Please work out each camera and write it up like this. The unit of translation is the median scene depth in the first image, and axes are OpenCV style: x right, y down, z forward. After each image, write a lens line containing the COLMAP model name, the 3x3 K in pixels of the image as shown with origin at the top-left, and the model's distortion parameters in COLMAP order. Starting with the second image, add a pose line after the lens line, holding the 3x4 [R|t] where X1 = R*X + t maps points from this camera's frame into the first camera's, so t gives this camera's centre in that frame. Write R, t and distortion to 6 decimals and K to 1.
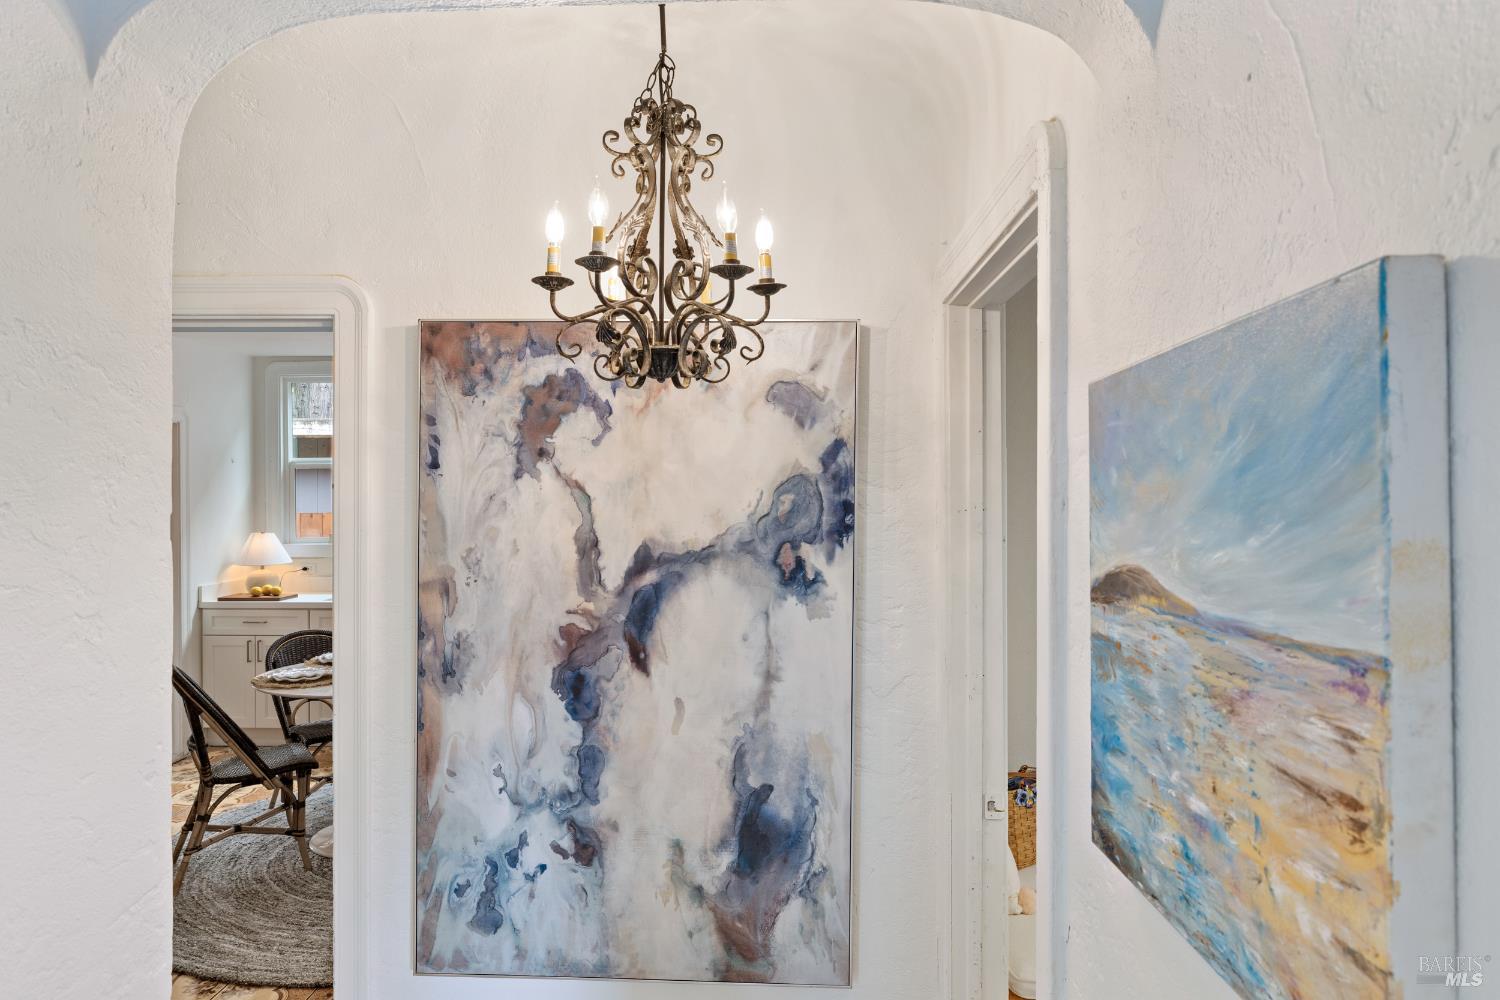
lens RADIAL K [[943.7, 0, 750.0], [0, 943.7, 500.0], [0, 0, 1]] dist [0.000200, 0.000353]
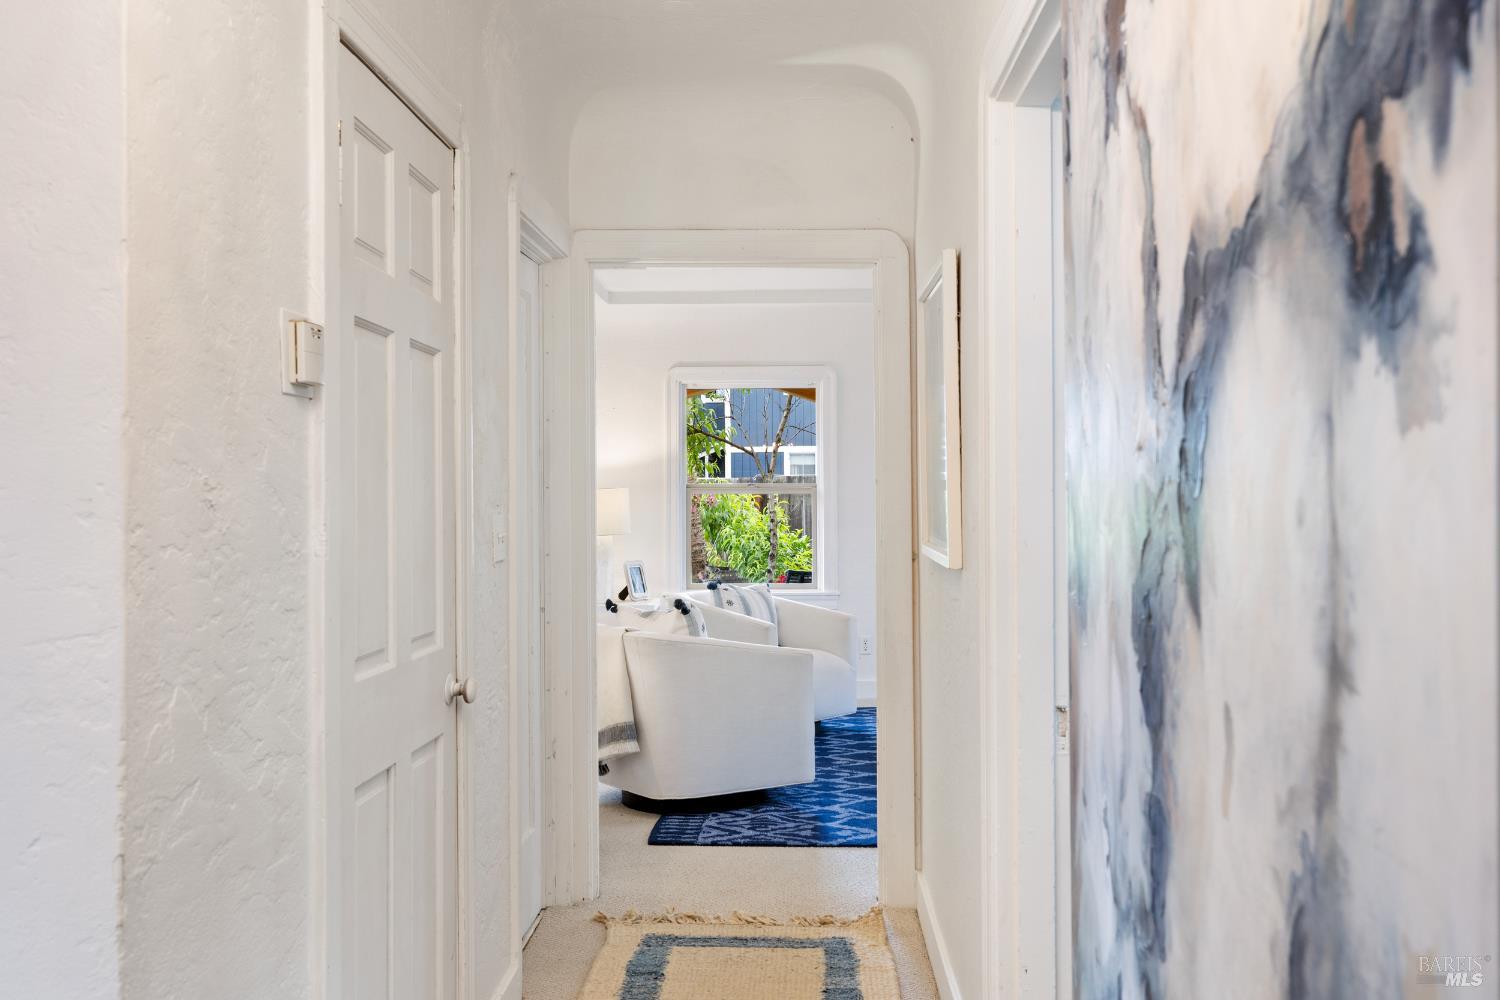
lens RADIAL K [[1423.4, 0, 750.0], [0, 1423.4, 500.0], [0, 0, 1]] dist [0.008753, 0.006603]
pose [[-0.010896, -0.004298, -0.999931, 0.403104], [0.002080, 0.999989, -0.004321, 0.143149], [0.999938, -0.002127, -0.010887, 0.844999]]
